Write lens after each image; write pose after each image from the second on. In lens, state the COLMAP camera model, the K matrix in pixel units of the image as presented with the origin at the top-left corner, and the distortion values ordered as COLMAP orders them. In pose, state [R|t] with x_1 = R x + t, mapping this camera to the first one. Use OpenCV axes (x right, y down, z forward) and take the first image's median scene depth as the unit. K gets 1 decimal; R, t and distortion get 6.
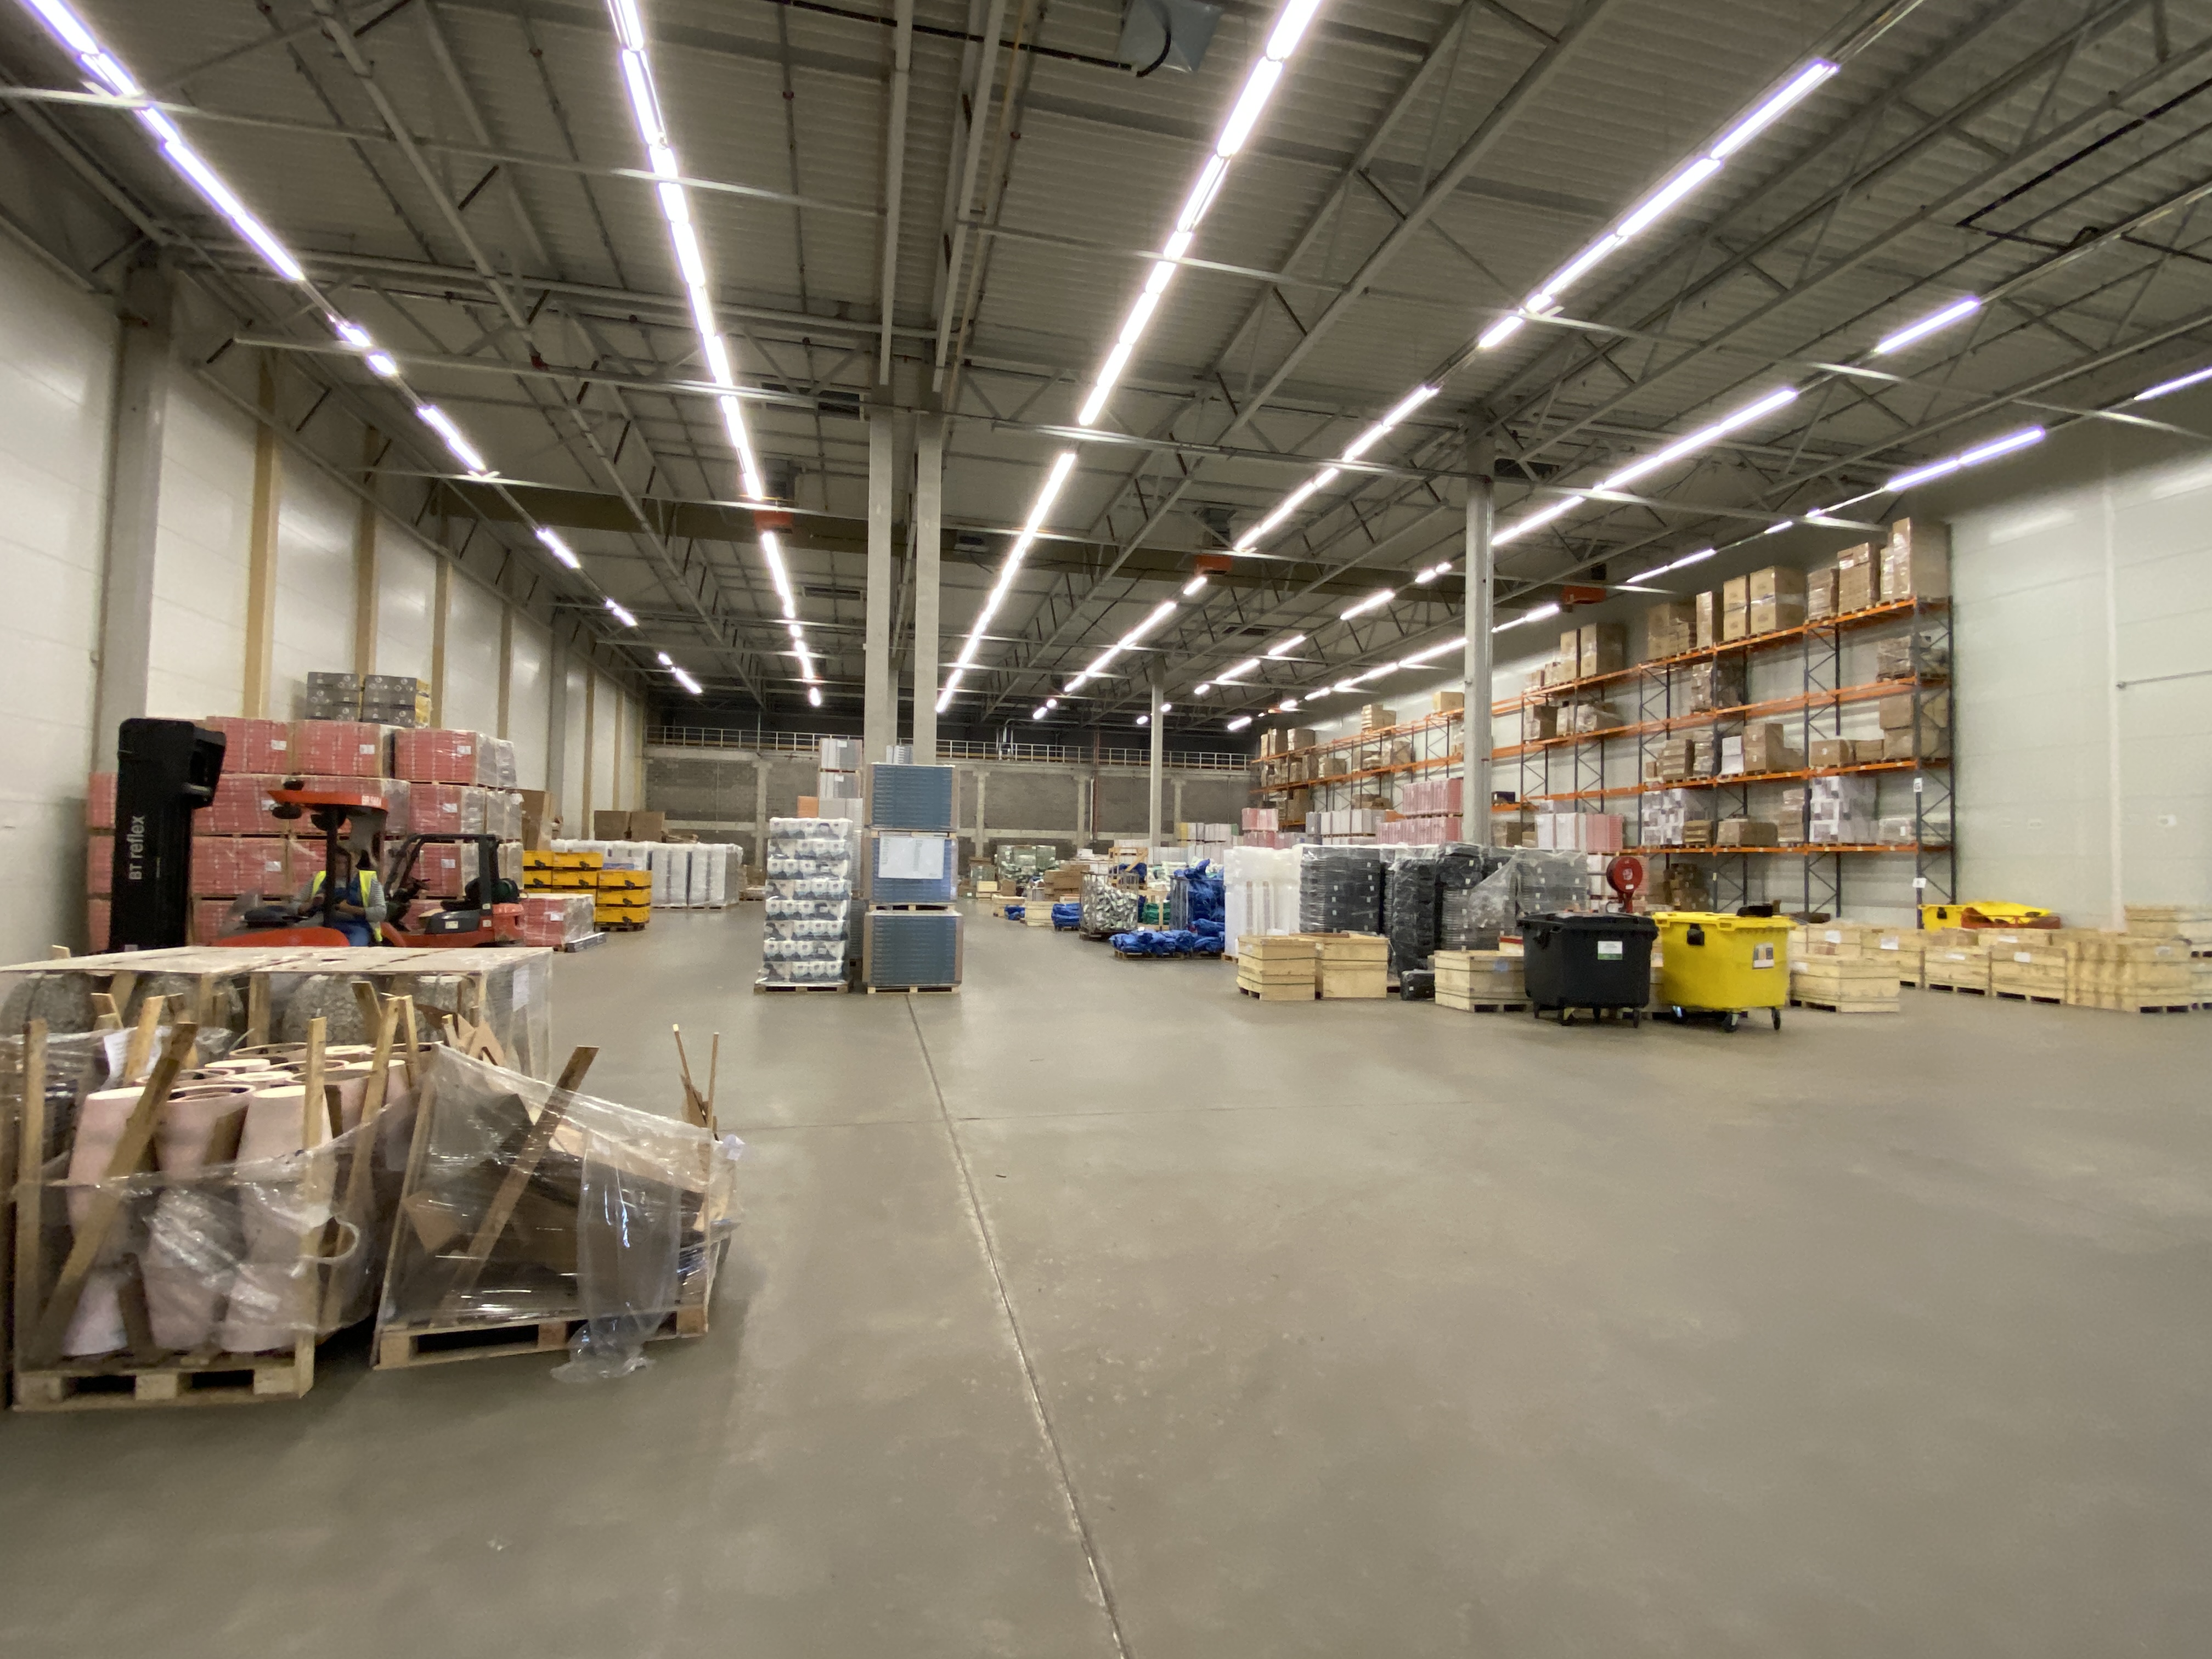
lens RADIAL K [[988.2, 0, 1106.0], [0, 988.2, 829.5], [0, 0, 1]] dist [0.002122, -0.013989]
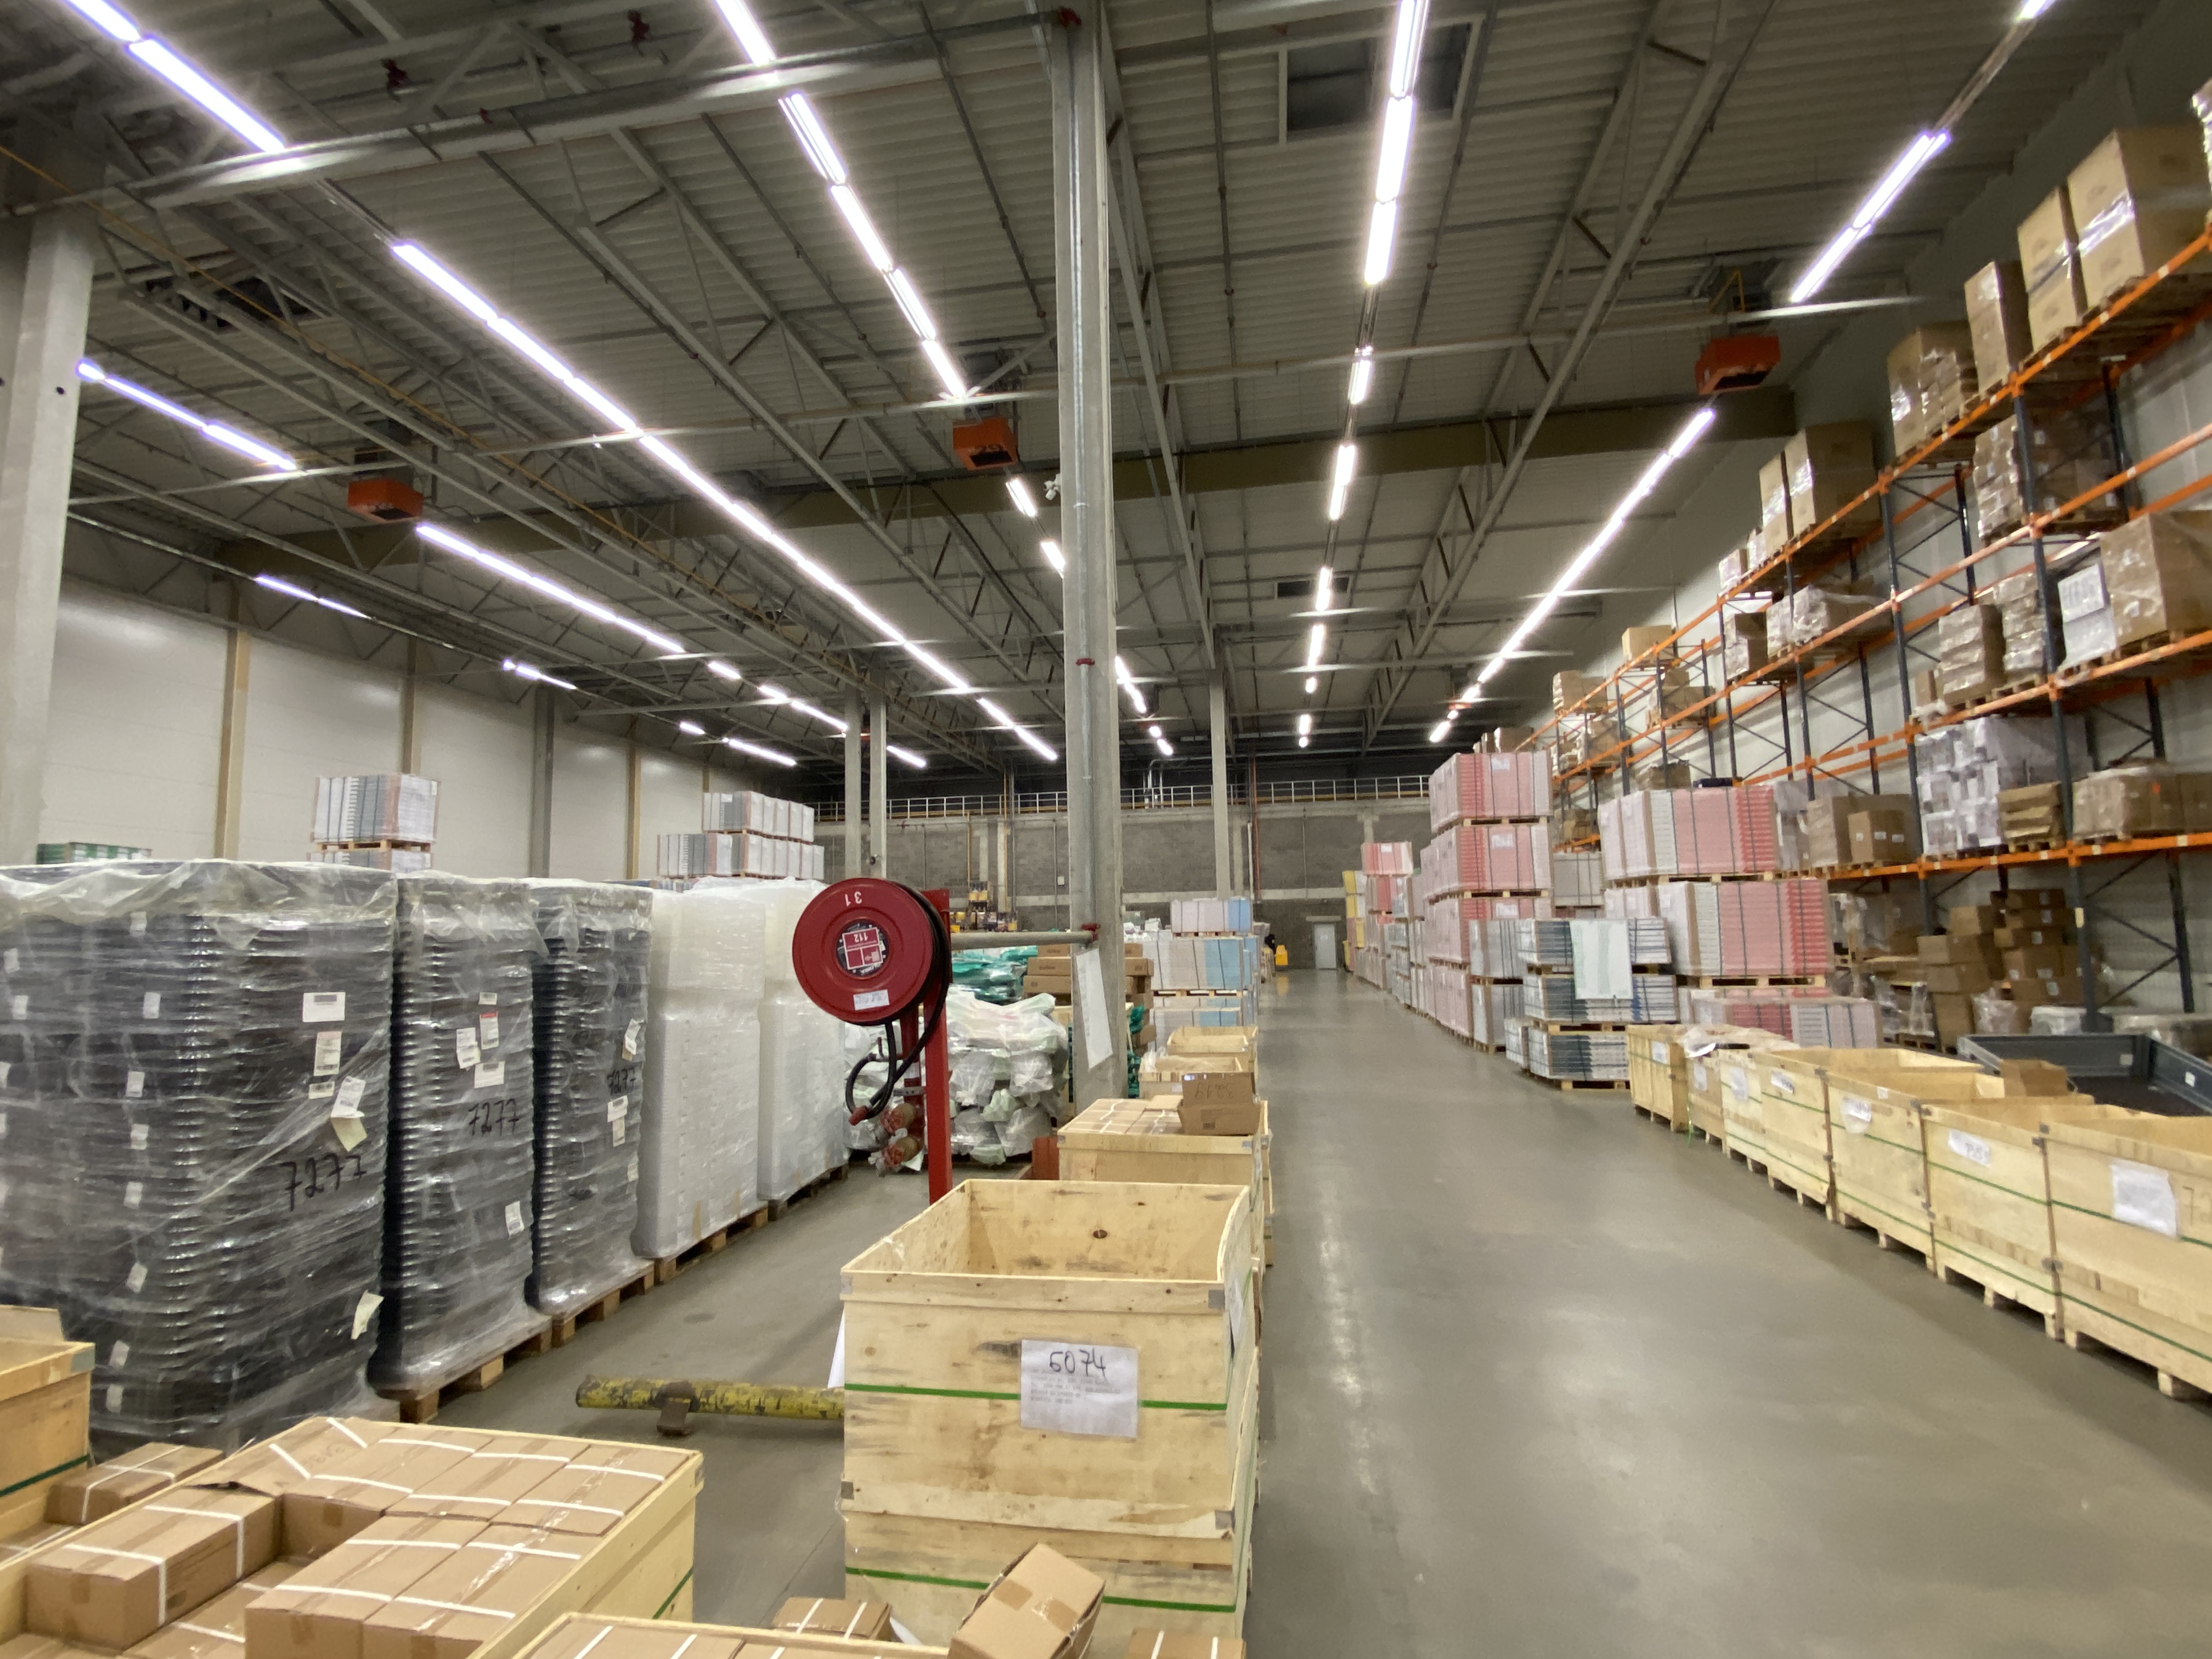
lens RADIAL K [[988.2, 0, 1106.0], [0, 988.2, 829.5], [0, 0, 1]] dist [0.002122, -0.013989]
pose [[0.917664, -0.078887, -0.389449, 0.398135], [0.052298, 0.995547, -0.078428, 0.021675], [0.393901, 0.051604, 0.917703, 0.460702]]
